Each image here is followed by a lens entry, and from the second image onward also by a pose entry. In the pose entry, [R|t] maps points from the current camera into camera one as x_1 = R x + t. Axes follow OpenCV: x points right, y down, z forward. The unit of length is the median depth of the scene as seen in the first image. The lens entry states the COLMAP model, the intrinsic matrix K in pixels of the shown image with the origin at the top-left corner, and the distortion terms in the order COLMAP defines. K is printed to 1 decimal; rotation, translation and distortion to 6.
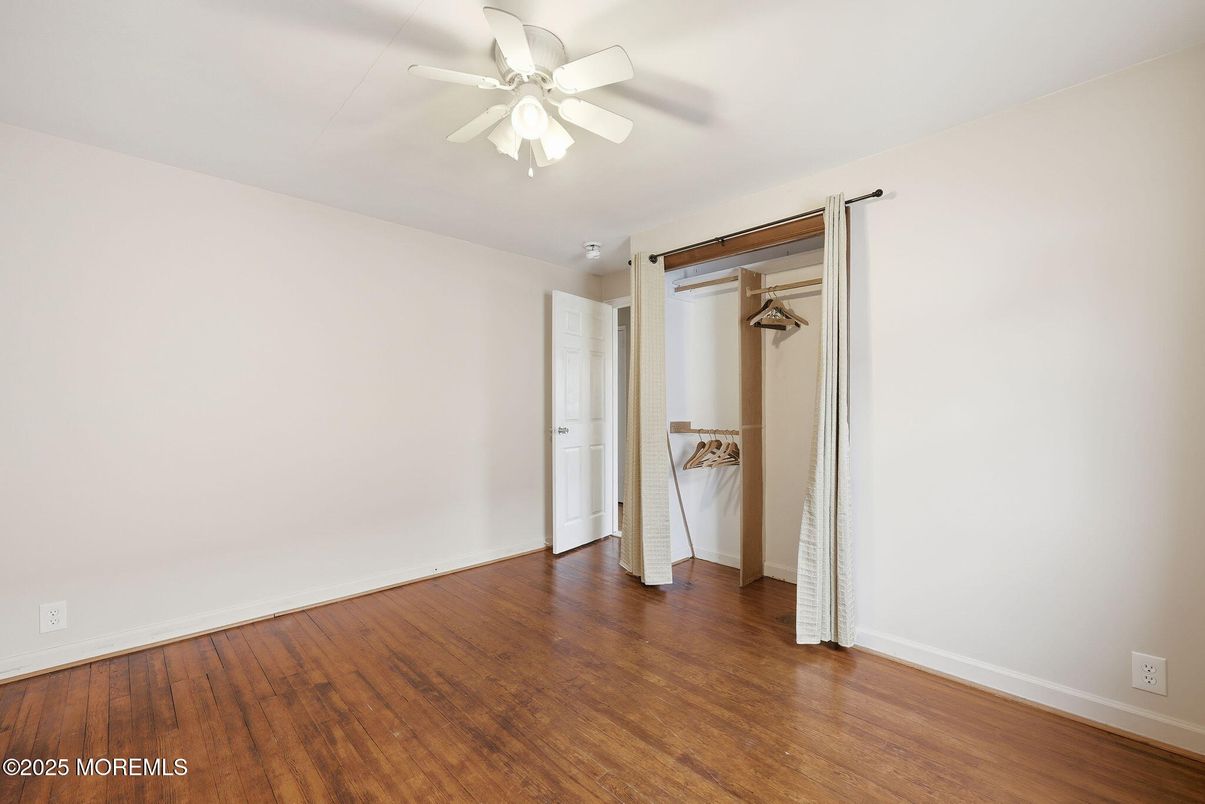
lens RADIAL K [[496.0, 0, 606.5], [0, 496.0, 405.0], [0, 0, 1]] dist [-0.000833, -0.000335]
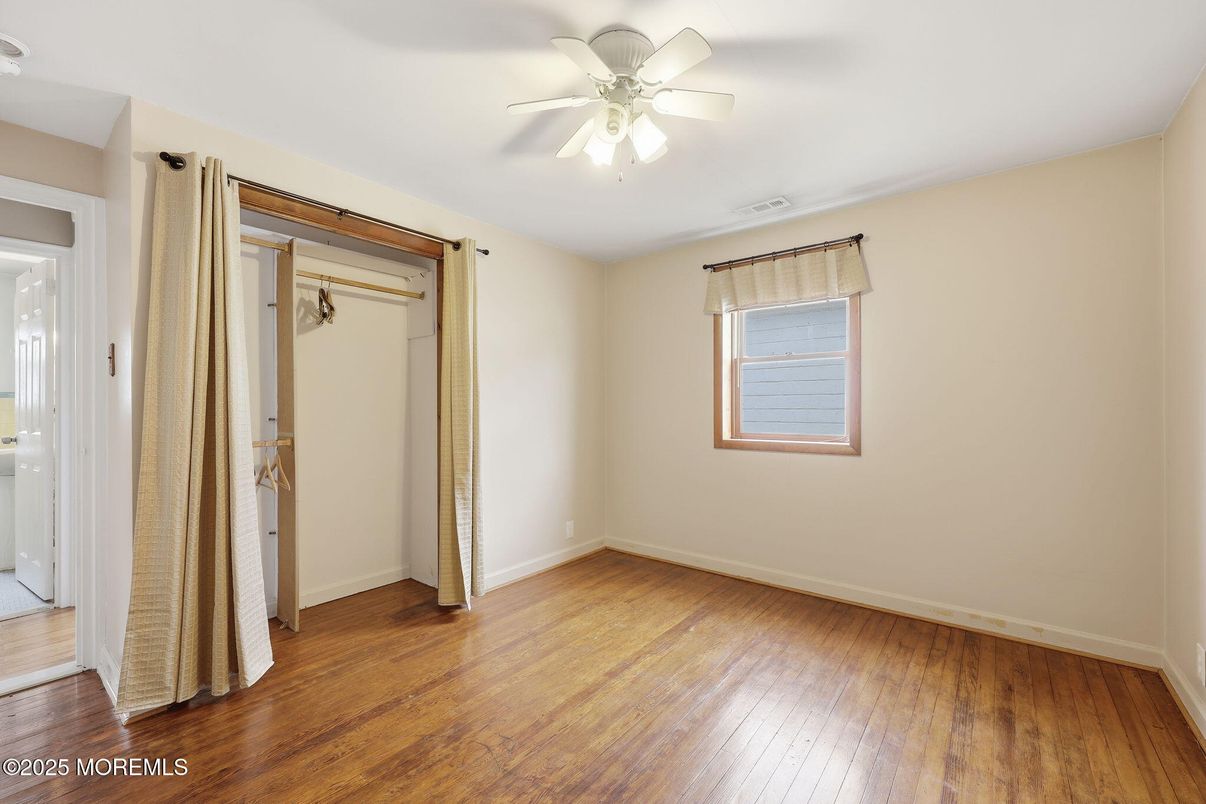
lens RADIAL K [[472.6, 0, 606.3], [0, 472.6, 405.2], [0, 0, 1]] dist [-0.000813, -0.000055]
pose [[-0.087281, 0.002018, 0.996182, -0.962118], [-0.004371, 0.999988, -0.002408, -0.007880], [-0.996174, -0.004564, -0.087271, 0.977982]]
